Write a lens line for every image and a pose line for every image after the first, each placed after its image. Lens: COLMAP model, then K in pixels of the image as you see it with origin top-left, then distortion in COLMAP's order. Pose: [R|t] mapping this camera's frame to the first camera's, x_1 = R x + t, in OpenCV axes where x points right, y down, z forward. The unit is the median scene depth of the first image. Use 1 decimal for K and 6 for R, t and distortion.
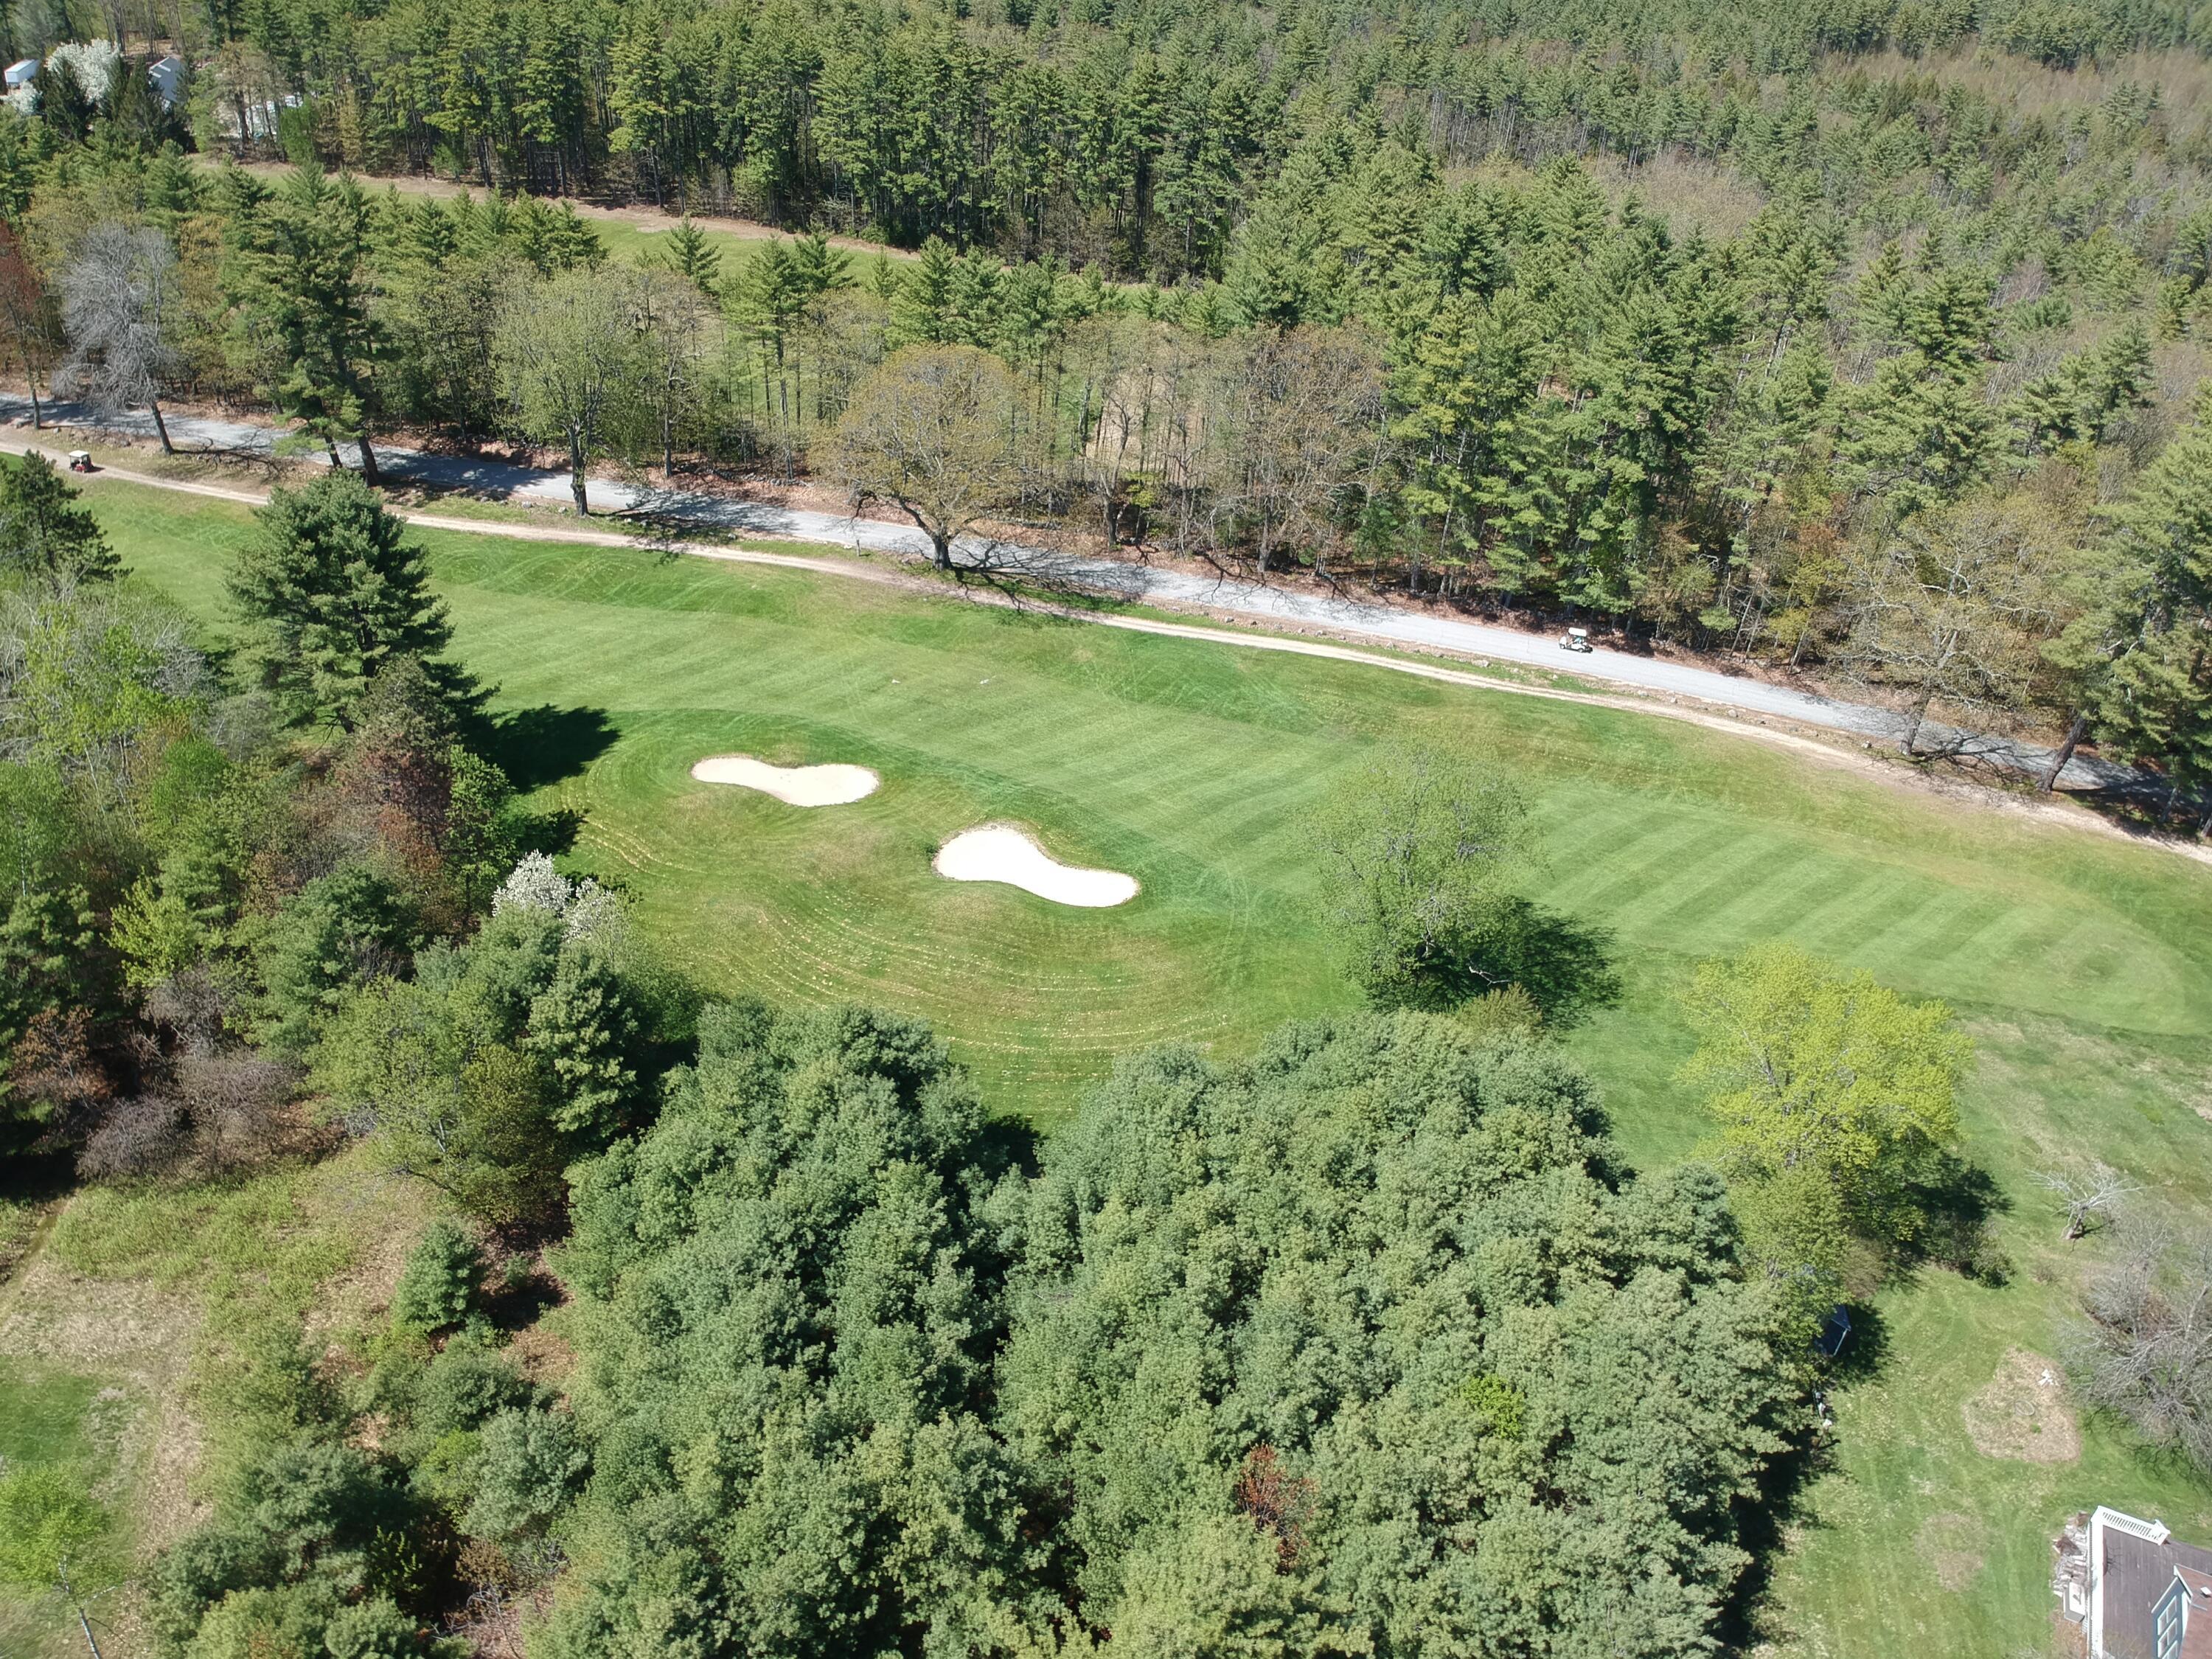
lens RADIAL K [[1610.9, 0, 1106.0], [0, 1610.9, 829.5], [0, 0, 1]] dist [0.126233, -0.183796]
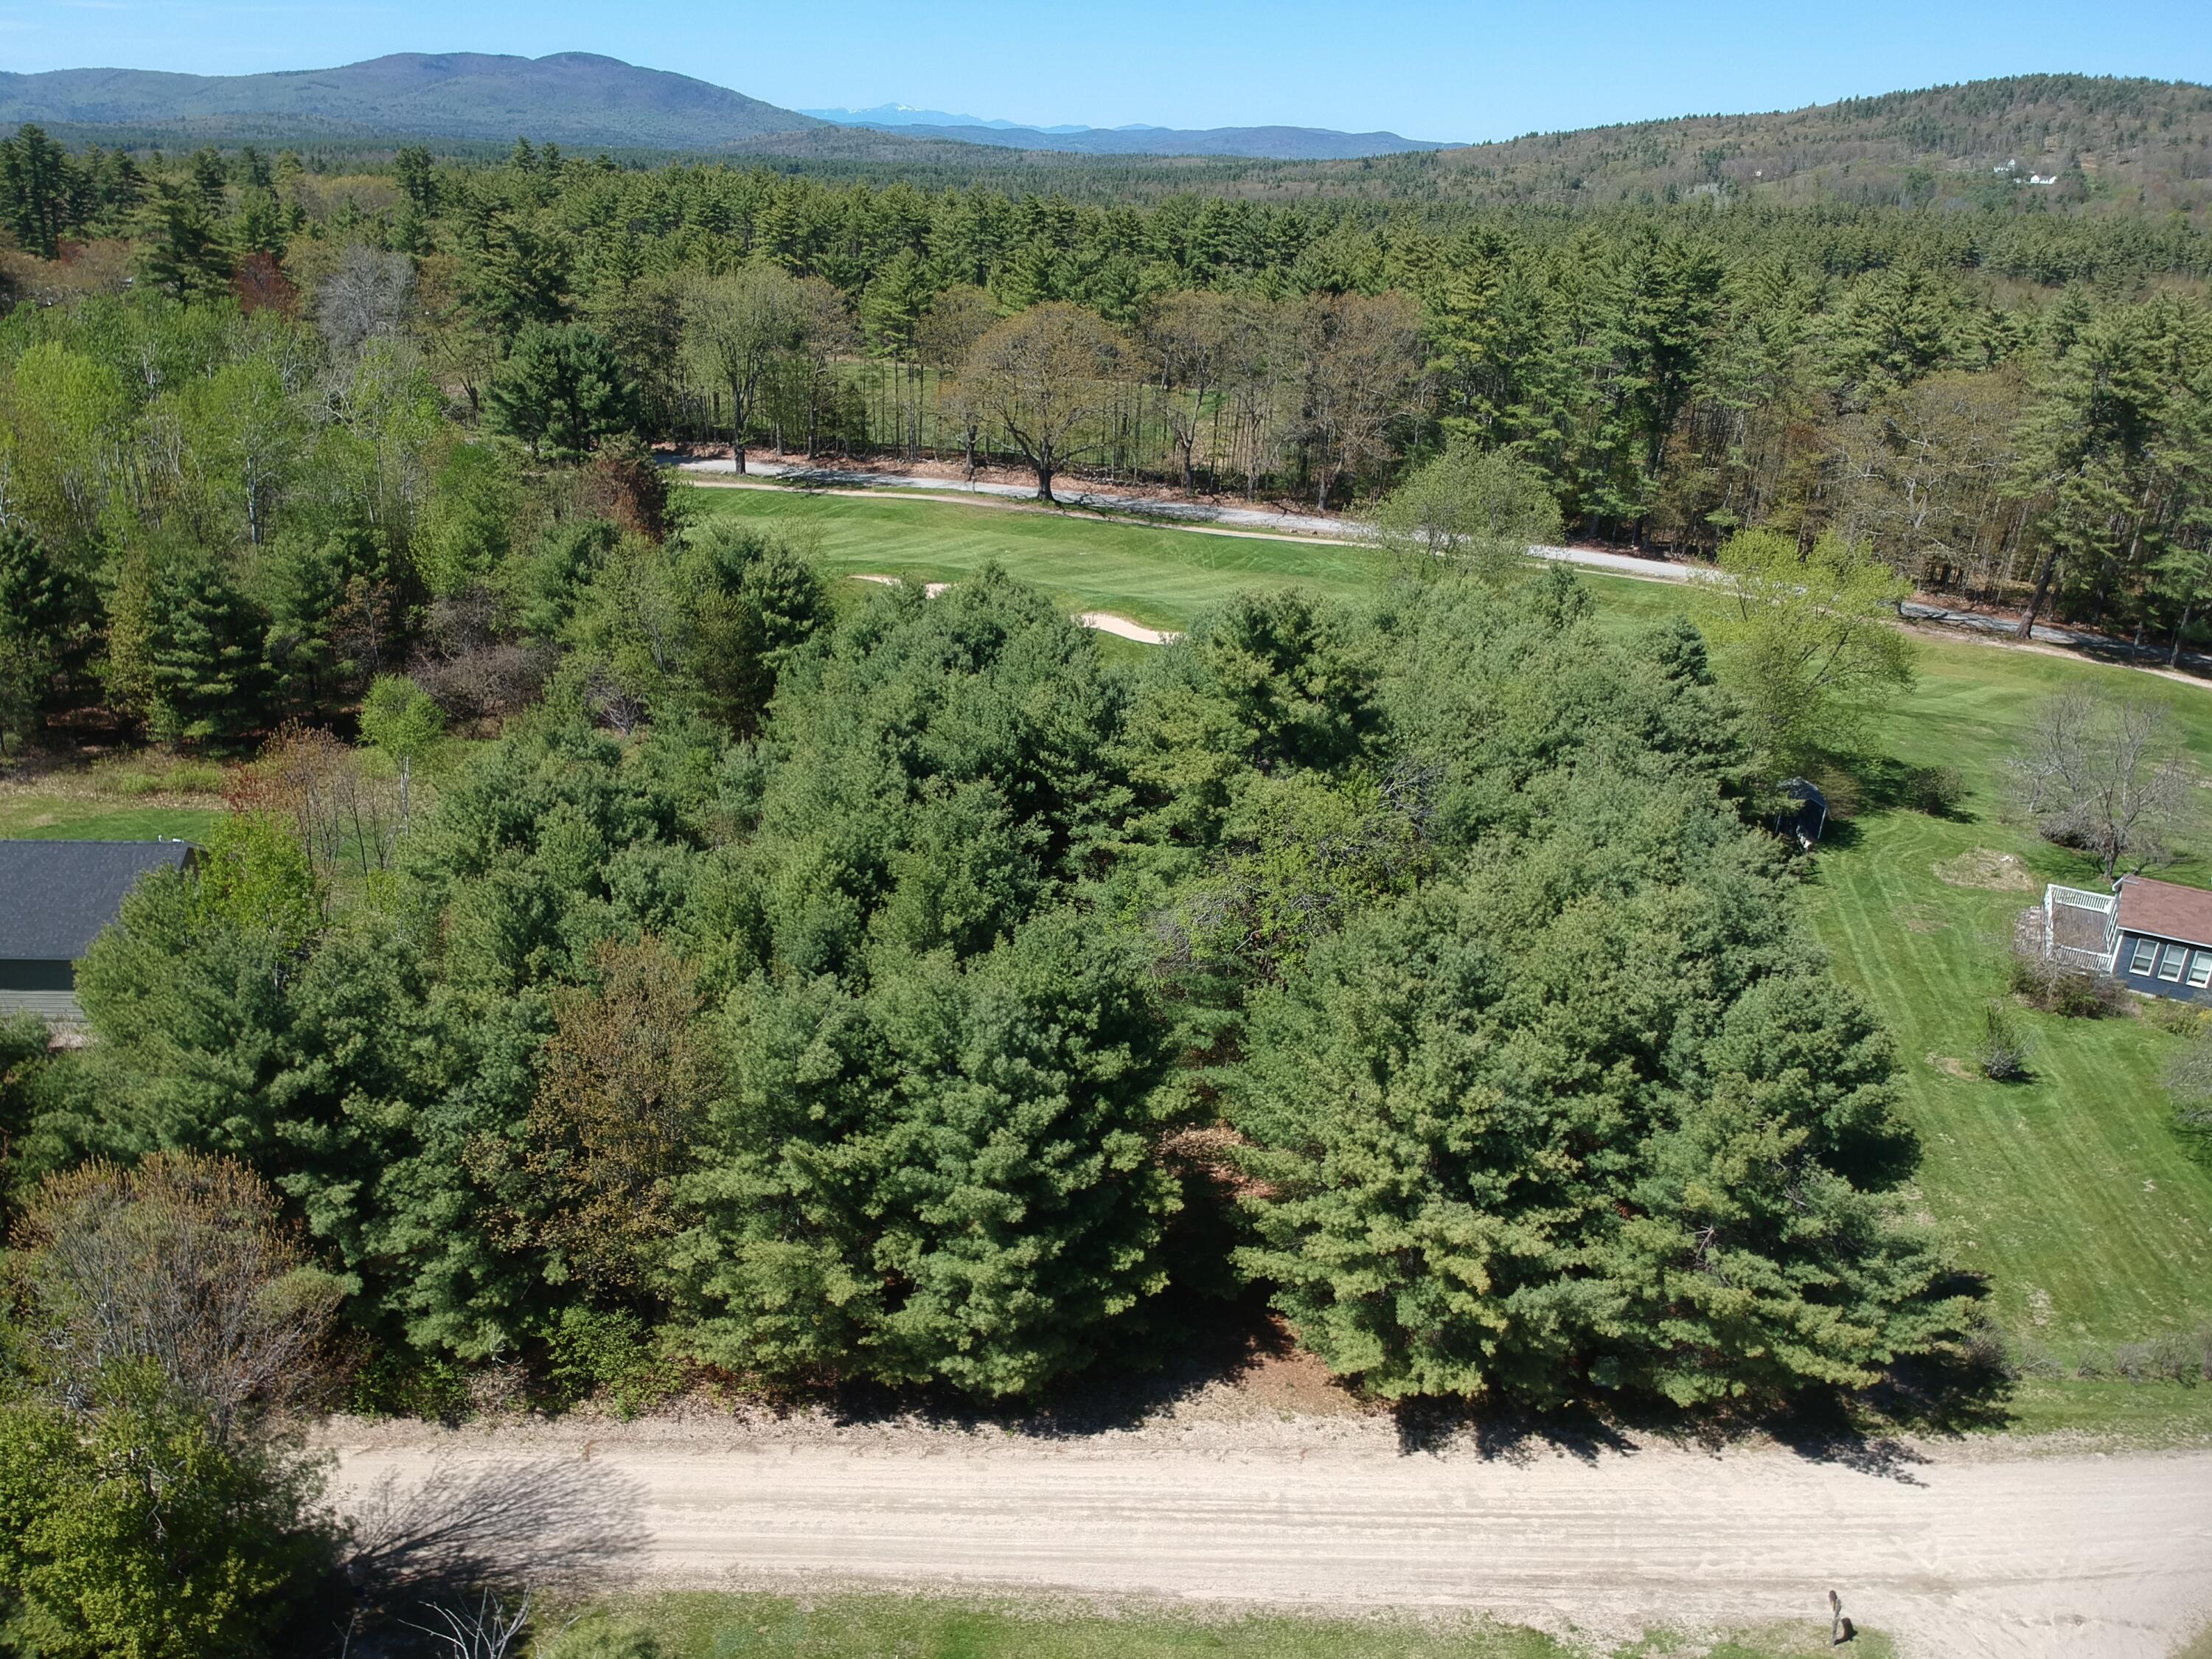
lens RADIAL K [[1610.9, 0, 1106.0], [0, 1610.9, 829.5], [0, 0, 1]] dist [0.126233, -0.183796]
pose [[0.999332, -0.004485, -0.036282, -0.015913], [-0.002325, 0.982640, -0.185506, 0.294223], [0.036484, 0.185466, 0.981973, -0.100280]]
